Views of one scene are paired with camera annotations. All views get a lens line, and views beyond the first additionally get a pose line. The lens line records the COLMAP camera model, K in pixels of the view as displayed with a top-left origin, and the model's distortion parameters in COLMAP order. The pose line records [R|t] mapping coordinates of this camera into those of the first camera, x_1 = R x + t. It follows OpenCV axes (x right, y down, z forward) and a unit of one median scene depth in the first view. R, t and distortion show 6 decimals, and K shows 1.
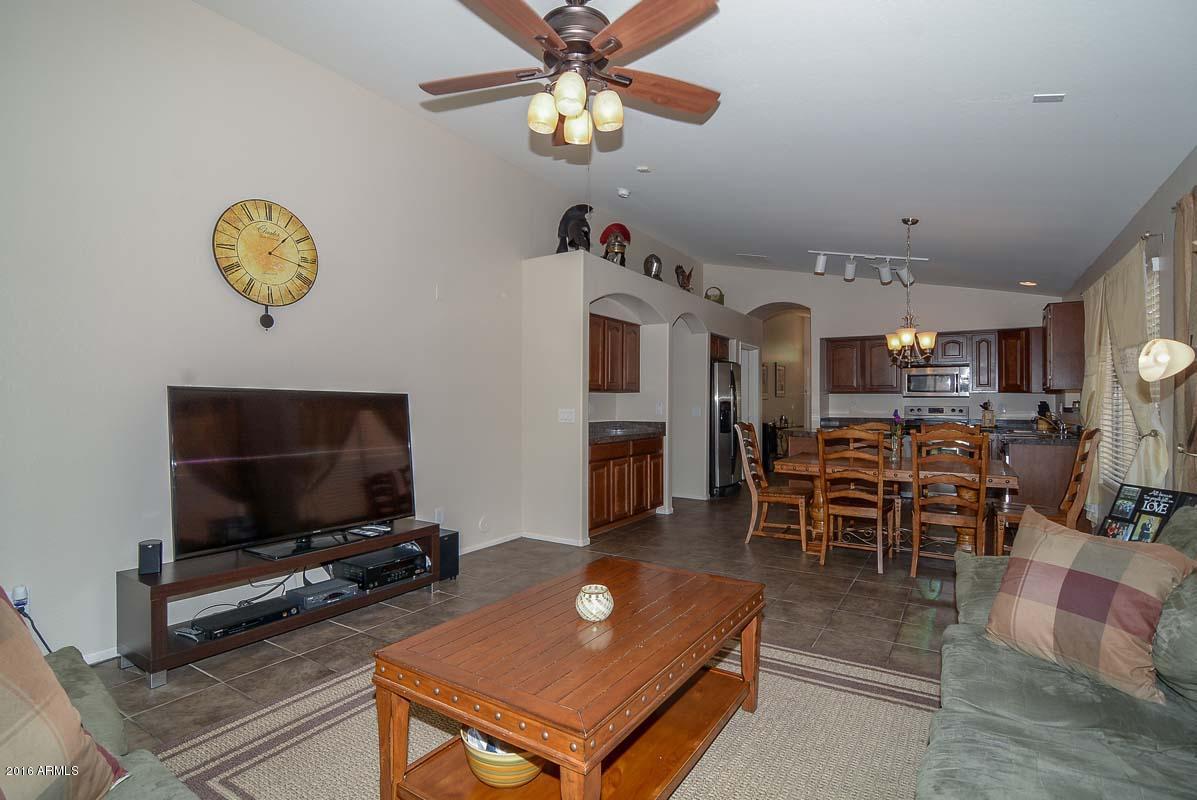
lens RADIAL K [[575.1, 0, 601.6], [0, 575.1, 399.8], [0, 0, 1]] dist [-0.000204, -0.019272]
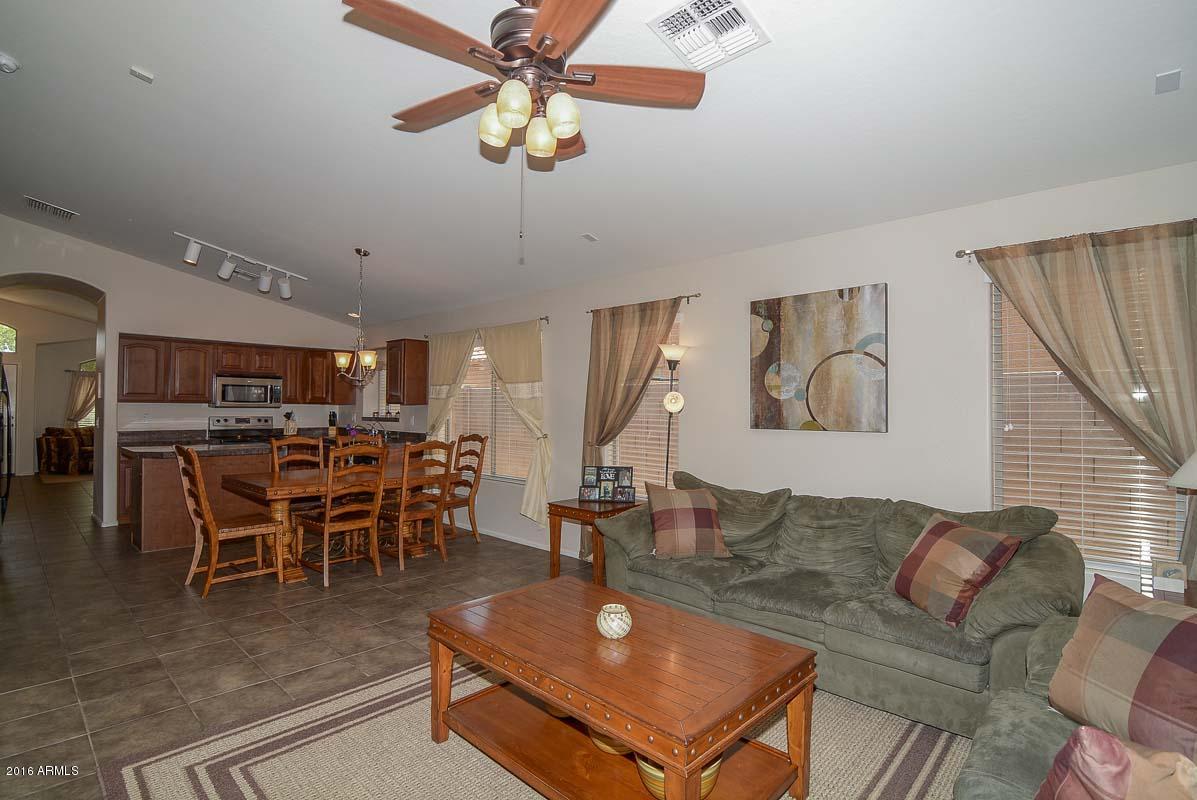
lens RADIAL K [[586.9, 0, 577.6], [0, 586.9, 398.9], [0, 0, 1]] dist [0.000871, -0.007458]
pose [[0.212742, 0.013241, 0.977019, -0.504288], [-0.008544, 0.999895, -0.011690, -0.021963], [-0.977071, -0.005861, 0.212833, 0.381517]]
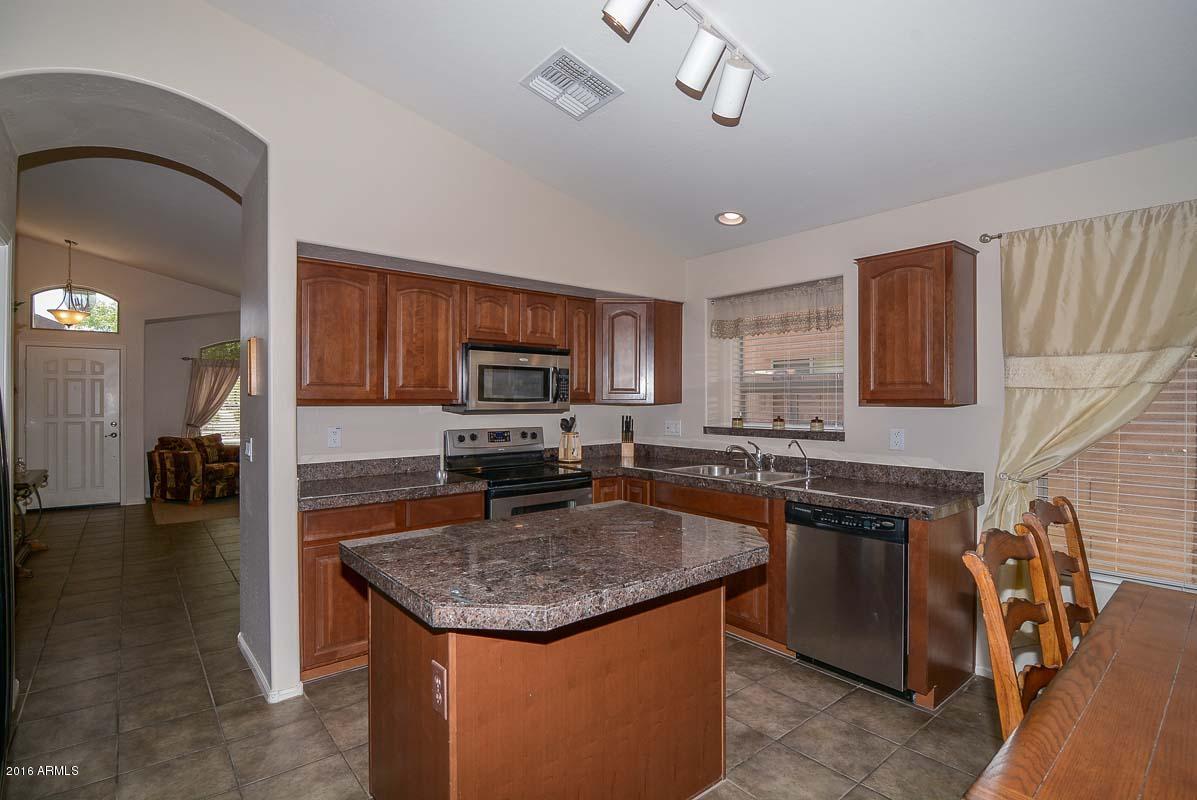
lens RADIAL K [[575.1, 0, 601.6], [0, 575.1, 399.8], [0, 0, 1]] dist [-0.000204, -0.019272]
pose [[0.299508, -0.000431, 0.954094, 0.198830], [-0.000711, 1.000000, 0.000675, -0.027477], [-0.954094, -0.000880, 0.299507, 1.325858]]
